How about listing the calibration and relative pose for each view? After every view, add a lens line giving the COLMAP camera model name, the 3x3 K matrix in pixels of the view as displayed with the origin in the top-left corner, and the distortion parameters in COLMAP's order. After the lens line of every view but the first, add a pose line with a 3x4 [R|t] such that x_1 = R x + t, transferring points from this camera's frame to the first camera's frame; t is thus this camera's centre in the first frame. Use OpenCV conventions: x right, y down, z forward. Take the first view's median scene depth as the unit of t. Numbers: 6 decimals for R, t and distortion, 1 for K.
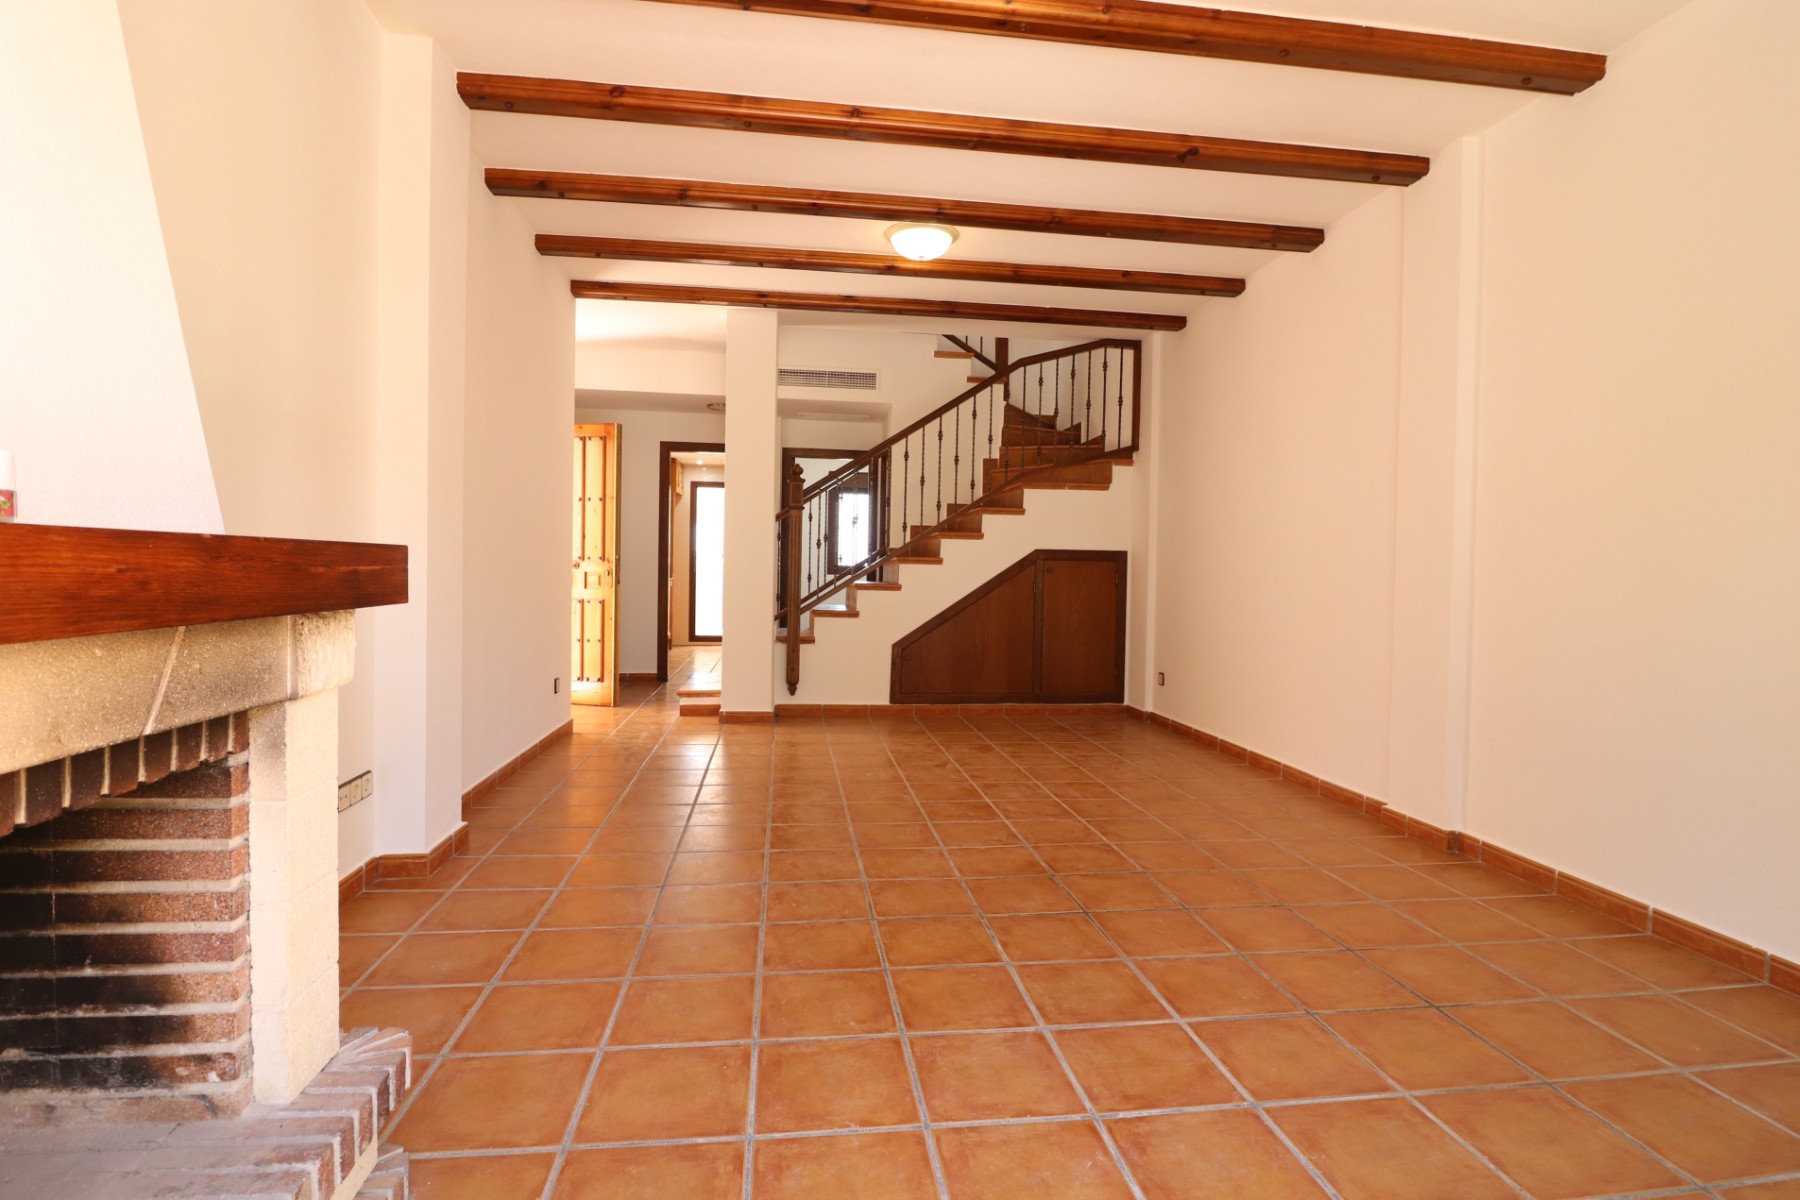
lens RADIAL K [[842.9, 0, 909.2], [0, 842.9, 597.7], [0, 0, 1]] dist [-0.005795, -0.010140]
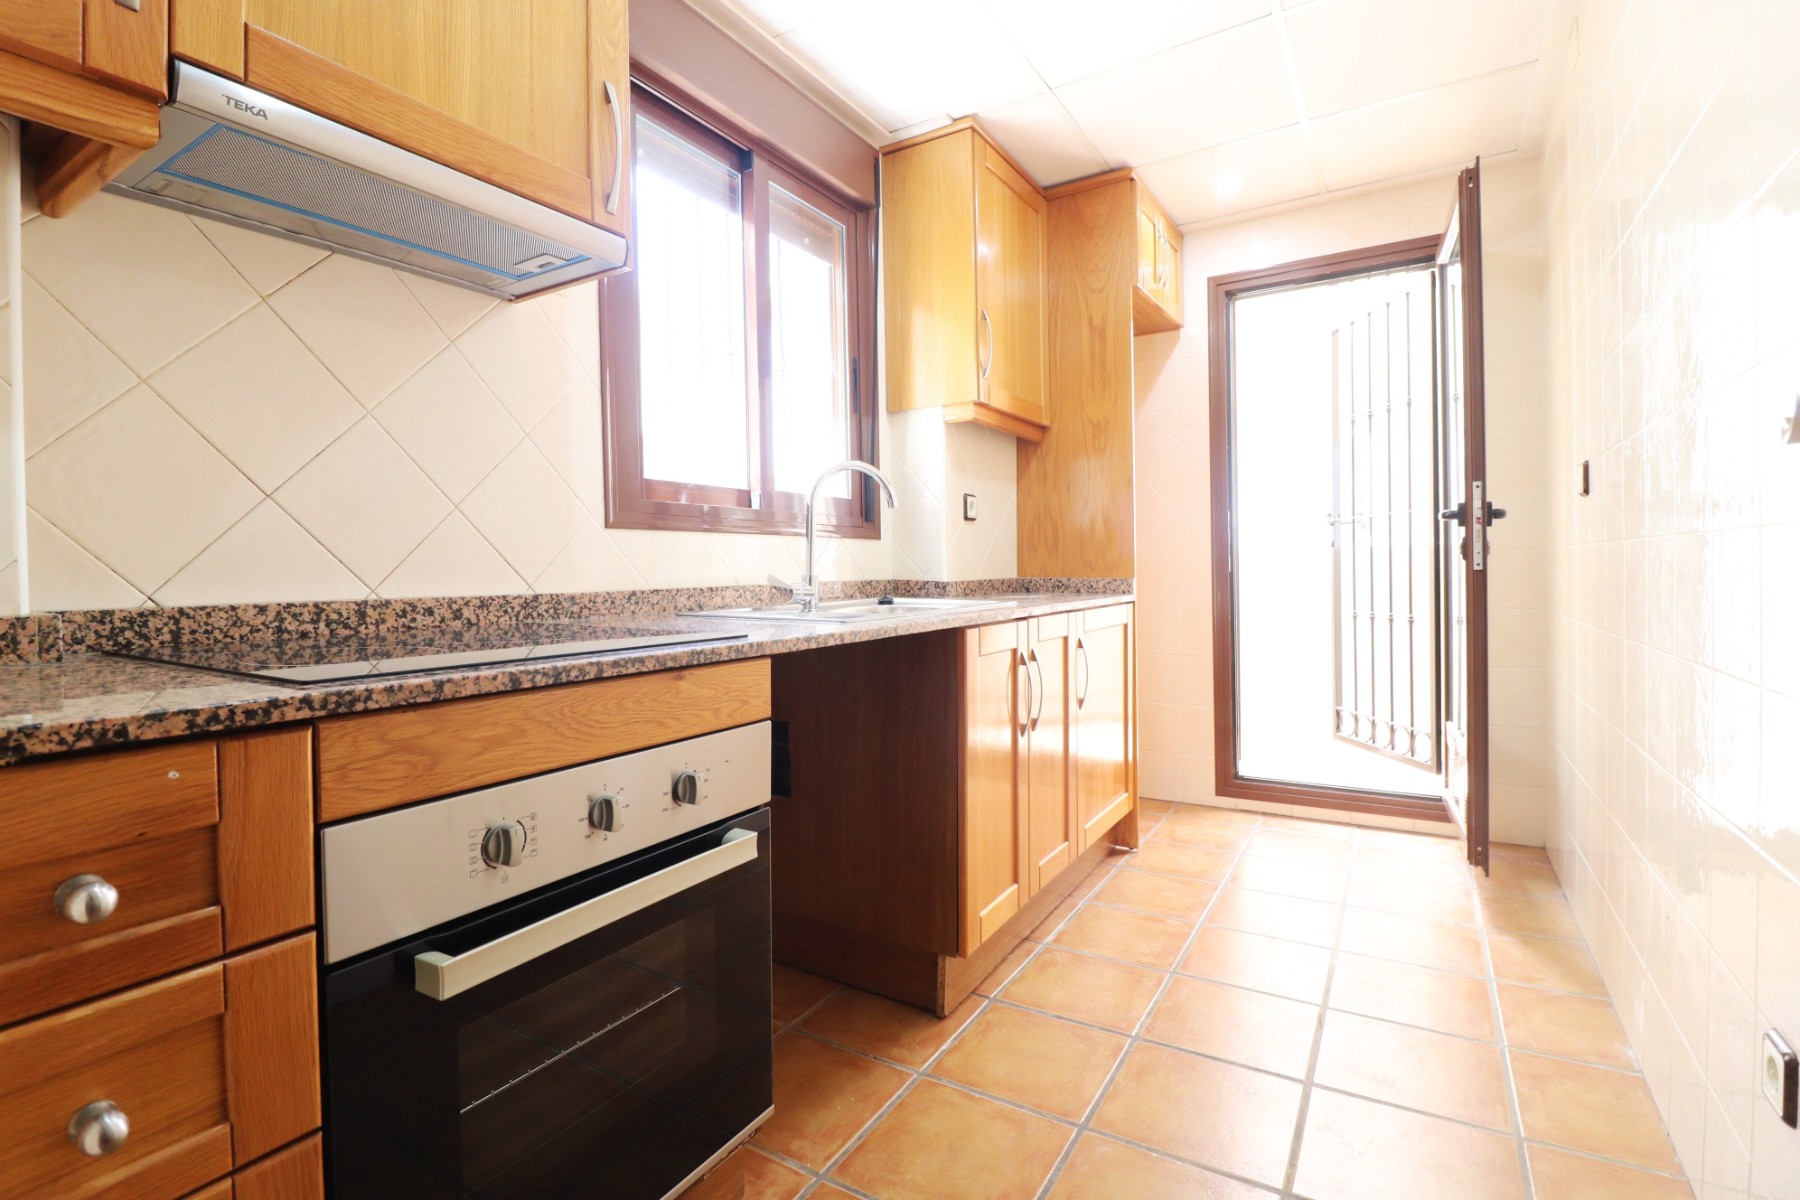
lens RADIAL K [[842.9, 0, 896.1], [0, 842.9, 589.3], [0, 0, 1]] dist [-0.005795, -0.010140]
pose [[0.770761, -0.015618, -0.636933, -0.152244], [0.016675, 0.999852, -0.004338, -0.025256], [0.636907, -0.007277, 0.770907, 0.680934]]
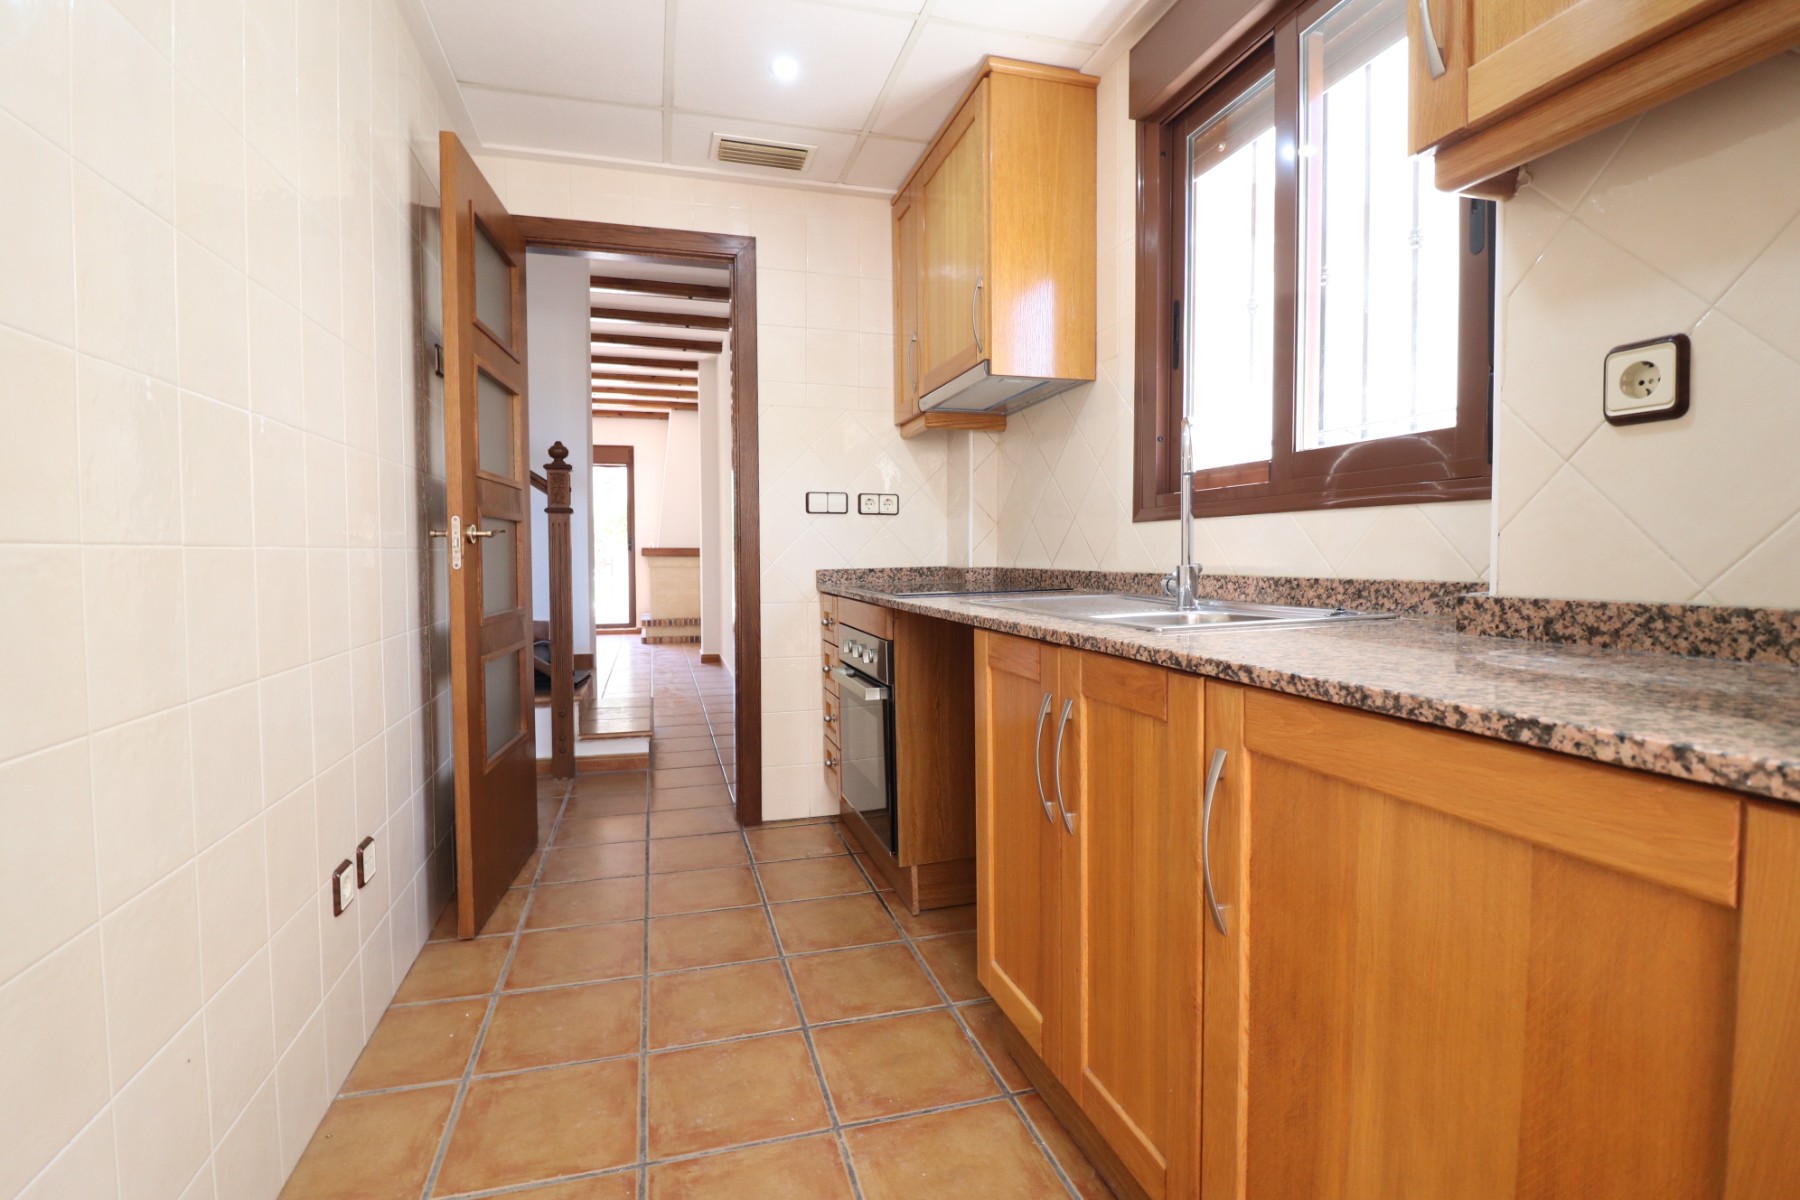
lens RADIAL K [[842.9, 0, 891.3], [0, 842.9, 594.4], [0, 0, 1]] dist [-0.005795, -0.010140]
pose [[-0.991214, -0.003494, -0.132224, -0.209338], [-0.012575, 0.997612, 0.067909, -0.033904], [0.131671, 0.068975, -0.988891, 0.952382]]
